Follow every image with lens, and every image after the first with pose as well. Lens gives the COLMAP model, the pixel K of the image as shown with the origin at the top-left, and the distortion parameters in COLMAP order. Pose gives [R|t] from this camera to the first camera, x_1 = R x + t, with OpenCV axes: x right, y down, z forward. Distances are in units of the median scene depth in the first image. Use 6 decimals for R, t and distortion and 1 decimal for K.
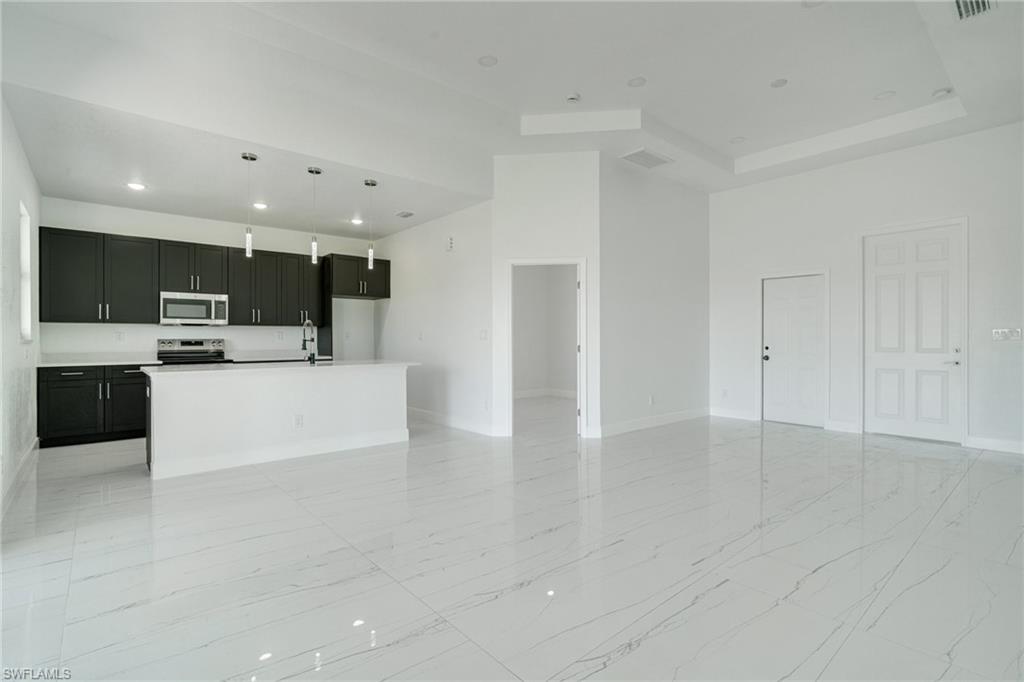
lens RADIAL K [[473.6, 0, 505.8], [0, 473.6, 336.0], [0, 0, 1]] dist [-0.000968, 0.000042]
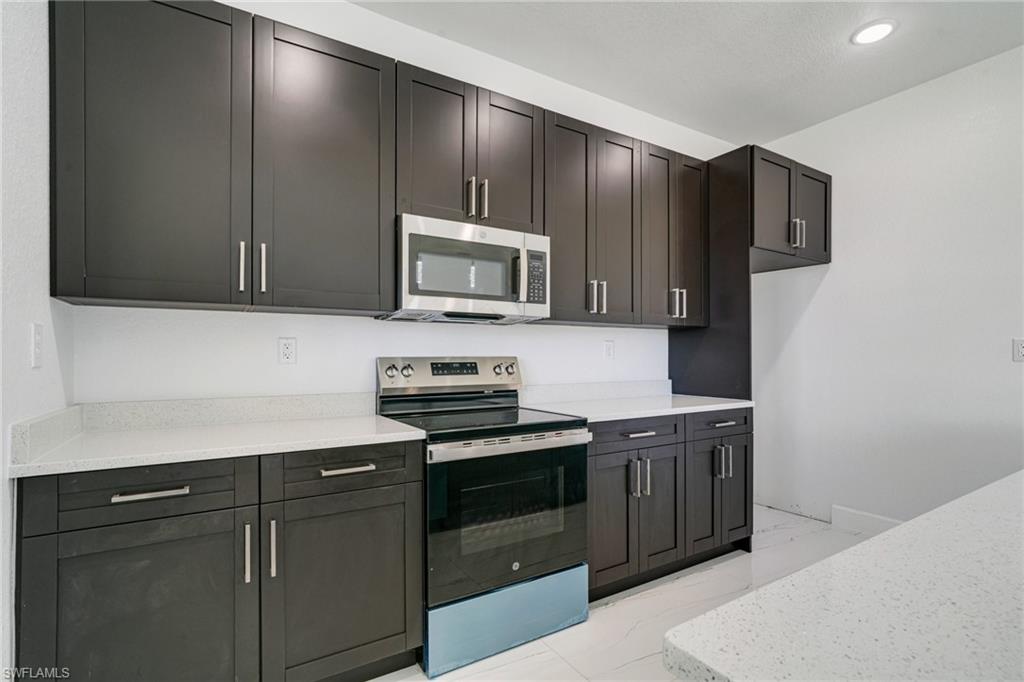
lens RADIAL K [[473.6, 0, 511.7], [0, 473.6, 352.0], [0, 0, 1]] dist [-0.000968, 0.000042]
pose [[0.991692, 0.007750, -0.128401, -0.585474], [-0.006818, 0.999947, 0.007694, -0.000935], [0.128454, -0.006755, 0.991692, 0.654168]]
